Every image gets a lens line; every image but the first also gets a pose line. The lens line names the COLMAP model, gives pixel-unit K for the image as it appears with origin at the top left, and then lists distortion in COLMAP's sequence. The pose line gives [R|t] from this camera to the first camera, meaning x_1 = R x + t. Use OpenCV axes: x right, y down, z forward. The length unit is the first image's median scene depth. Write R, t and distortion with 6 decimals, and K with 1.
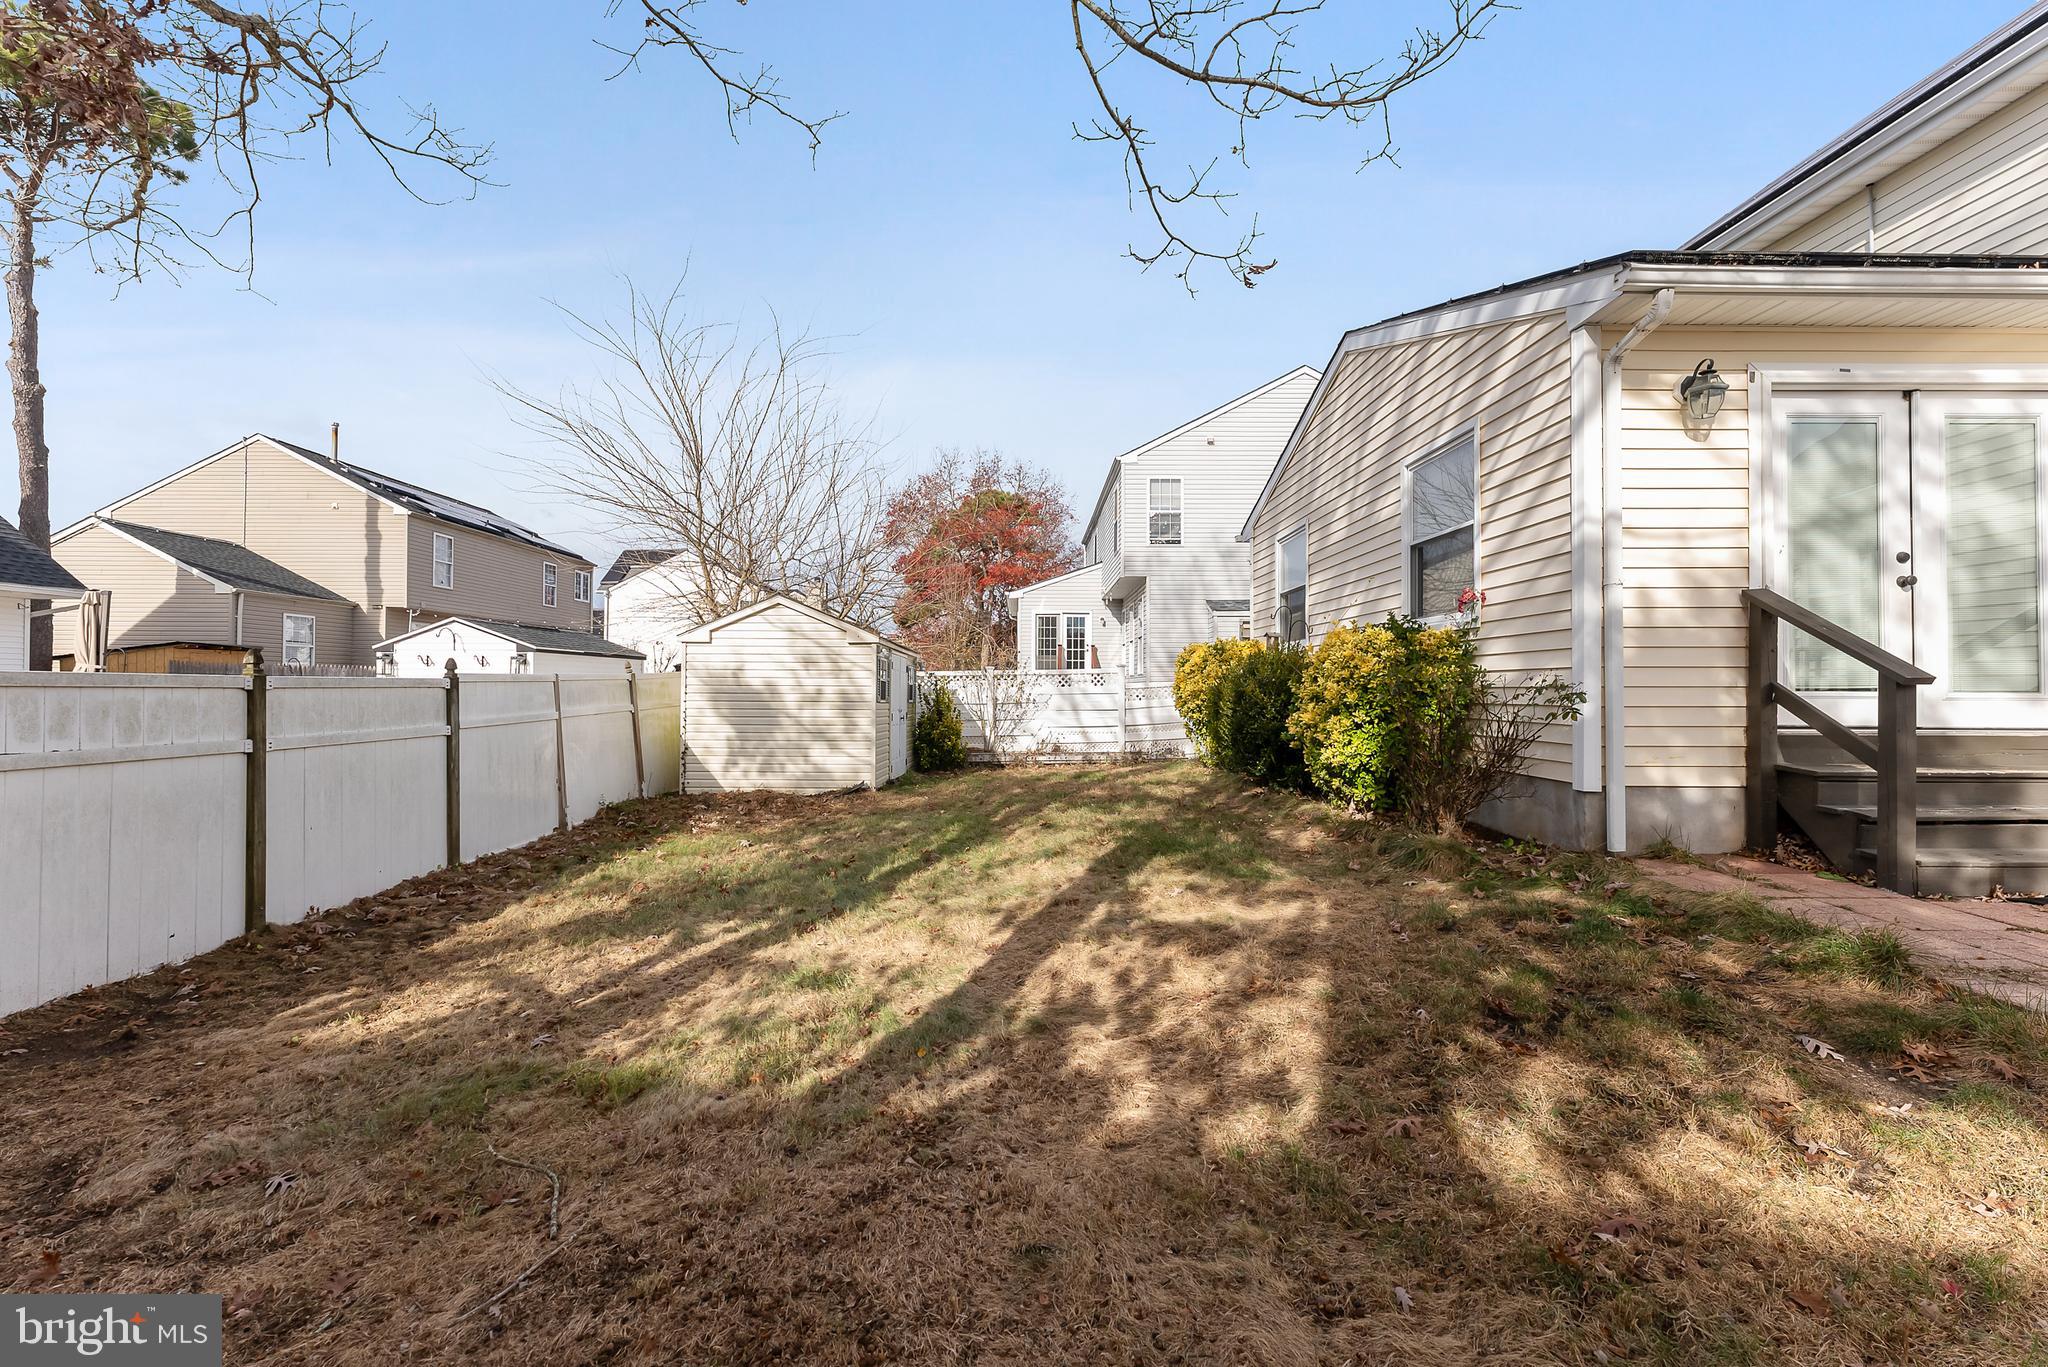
lens RADIAL K [[844.7, 0, 1042.8], [0, 844.7, 682.1], [0, 0, 1]] dist [0.003284, -0.001289]
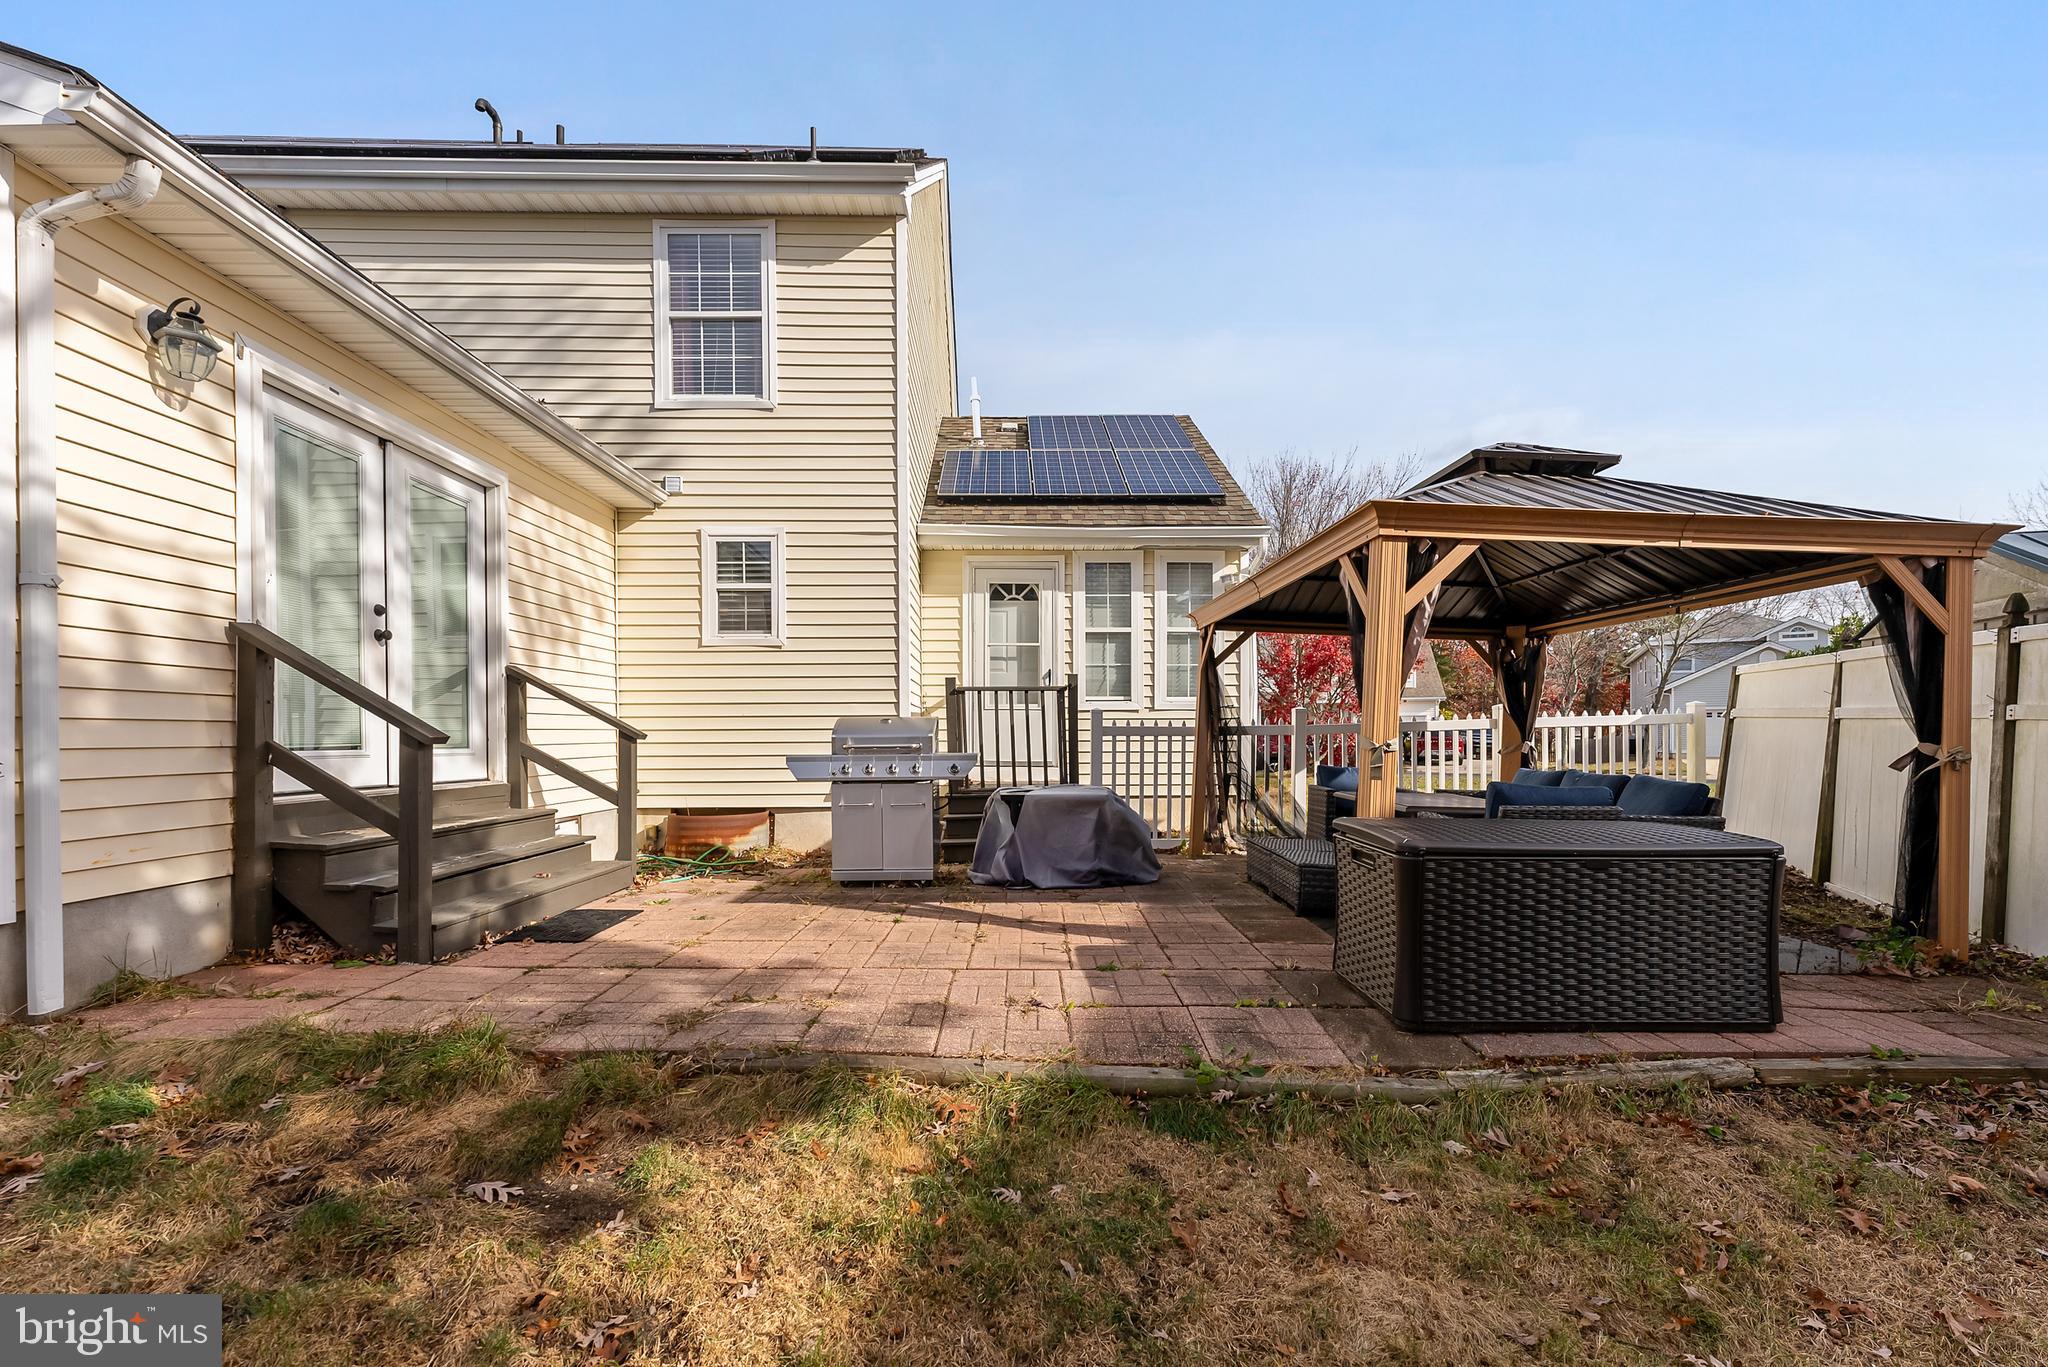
lens RADIAL K [[844.7, 0, 1022.2], [0, 844.7, 739.6], [0, 0, 1]] dist [0.003284, -0.001289]
pose [[-0.000813, -0.003764, 0.999993, 0.051822], [-0.007507, 0.999965, 0.003758, -0.009346], [-0.999971, -0.007504, -0.000842, 0.277587]]
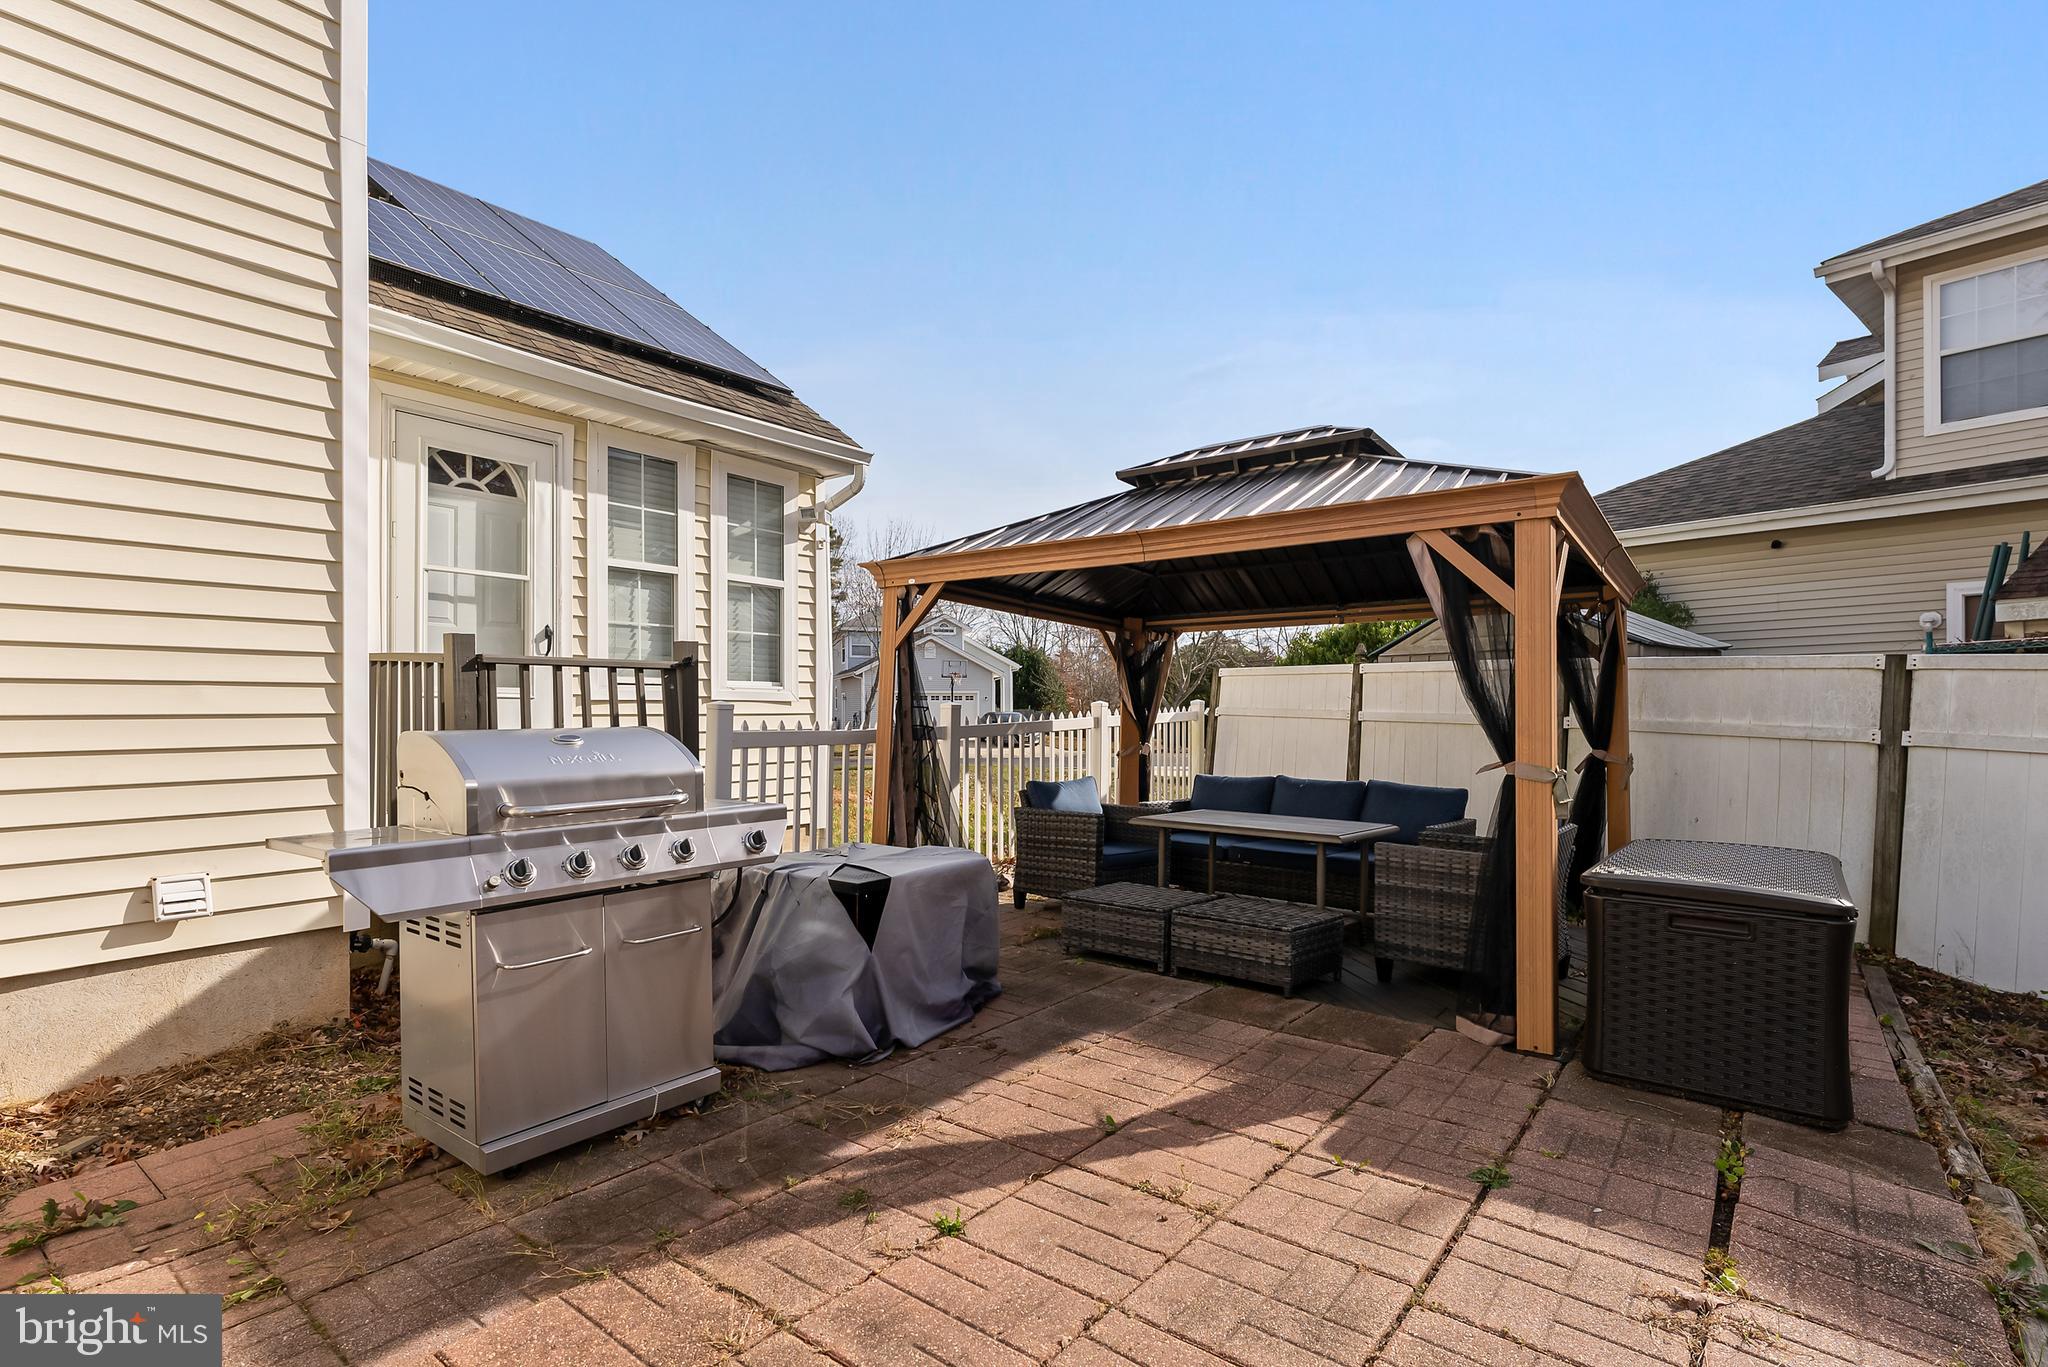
lens RADIAL K [[964.1, 0, 1096.4], [0, 964.1, 717.4], [0, 0, 1]] dist [0.009014, -0.000155]
pose [[-0.789975, -0.000862, 0.613139, 0.733873], [-0.004152, 0.999984, -0.003943, -0.047189], [-0.613126, -0.005660, -0.789965, 0.788563]]
